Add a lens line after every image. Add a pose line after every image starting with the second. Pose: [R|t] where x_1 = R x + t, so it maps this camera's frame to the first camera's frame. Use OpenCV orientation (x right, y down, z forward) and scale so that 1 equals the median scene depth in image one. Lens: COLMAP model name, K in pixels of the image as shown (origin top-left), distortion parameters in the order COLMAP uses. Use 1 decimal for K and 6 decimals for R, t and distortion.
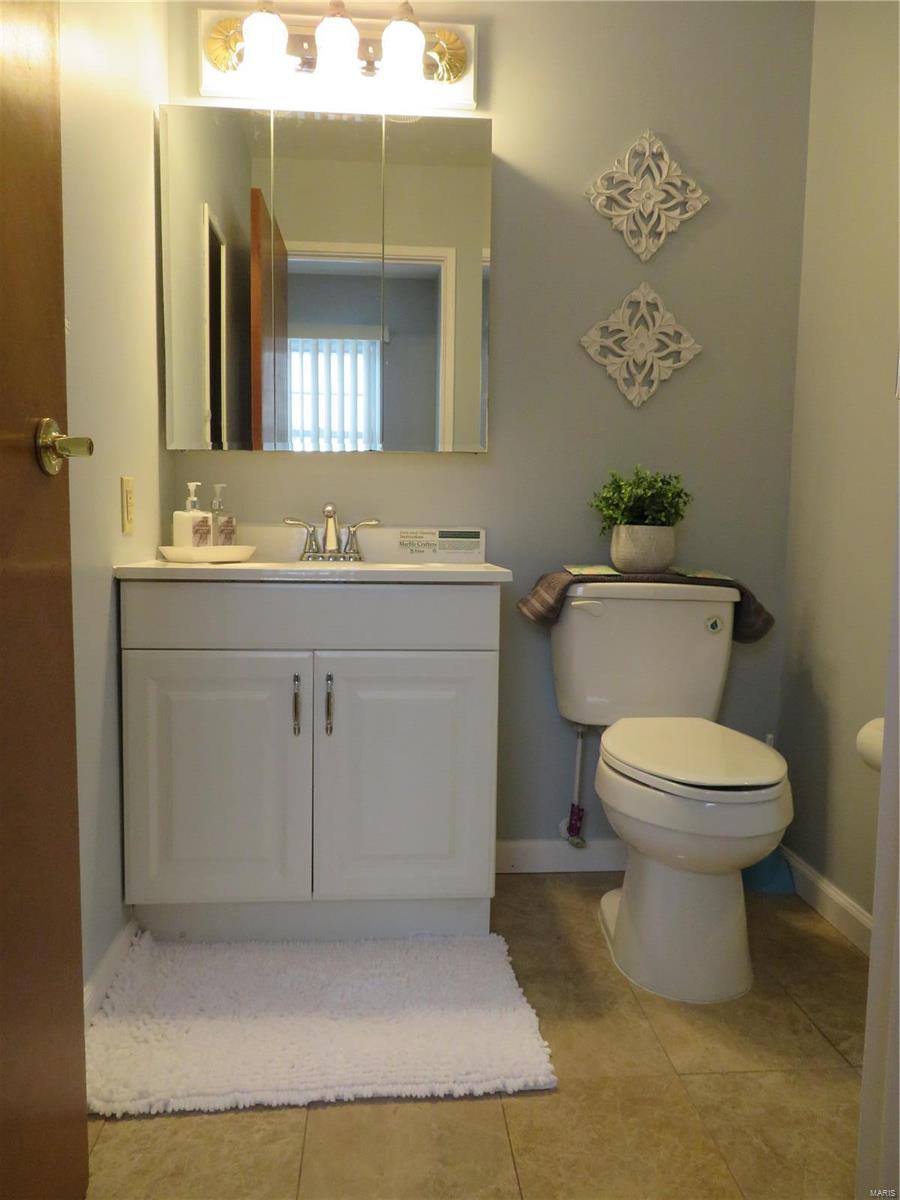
lens RADIAL K [[860.0, 0, 447.6], [0, 860.0, 595.7], [0, 0, 1]] dist [-0.012432, 0.002676]
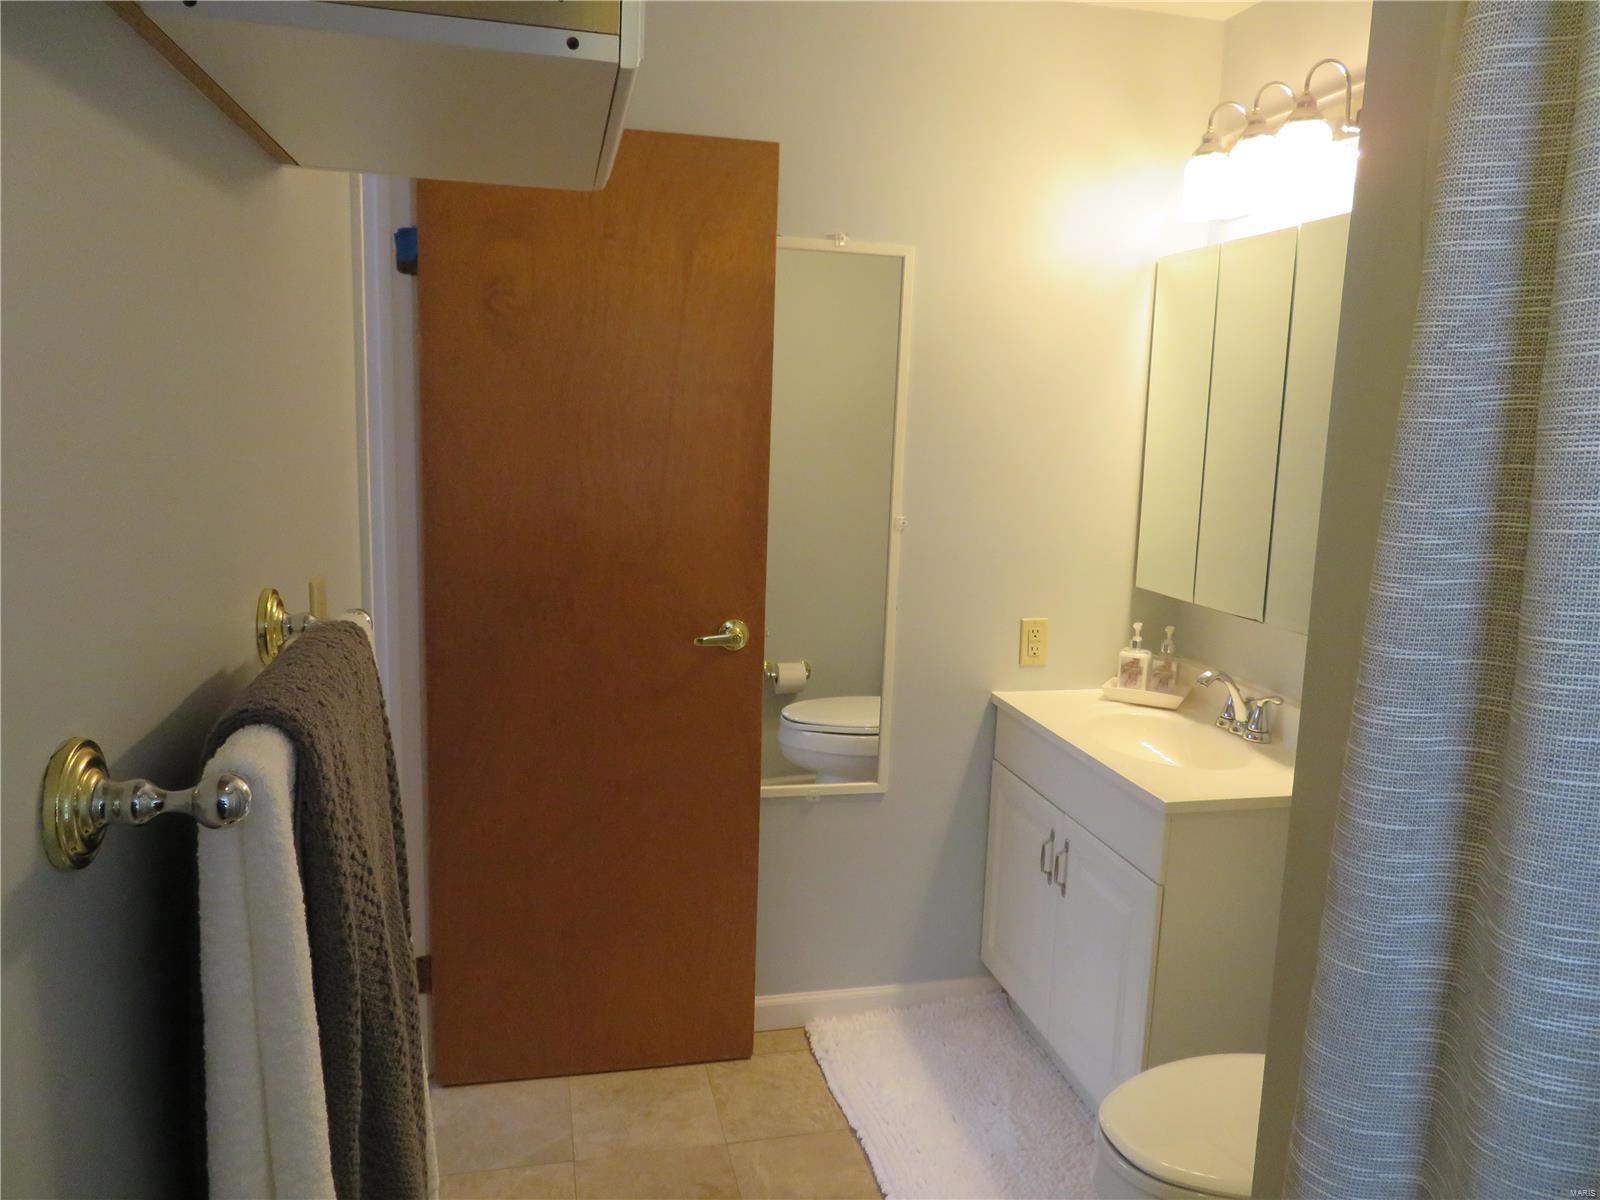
lens RADIAL K [[1146.6, 0, 810.5], [0, 1146.6, 600.3], [0, 0, 1]] dist [-0.012432, 0.002676]
pose [[0.150332, 0.145779, -0.977829, 0.975478], [-0.112551, 0.985162, 0.129569, -0.291256], [0.982208, 0.090577, 0.164509, 0.387871]]
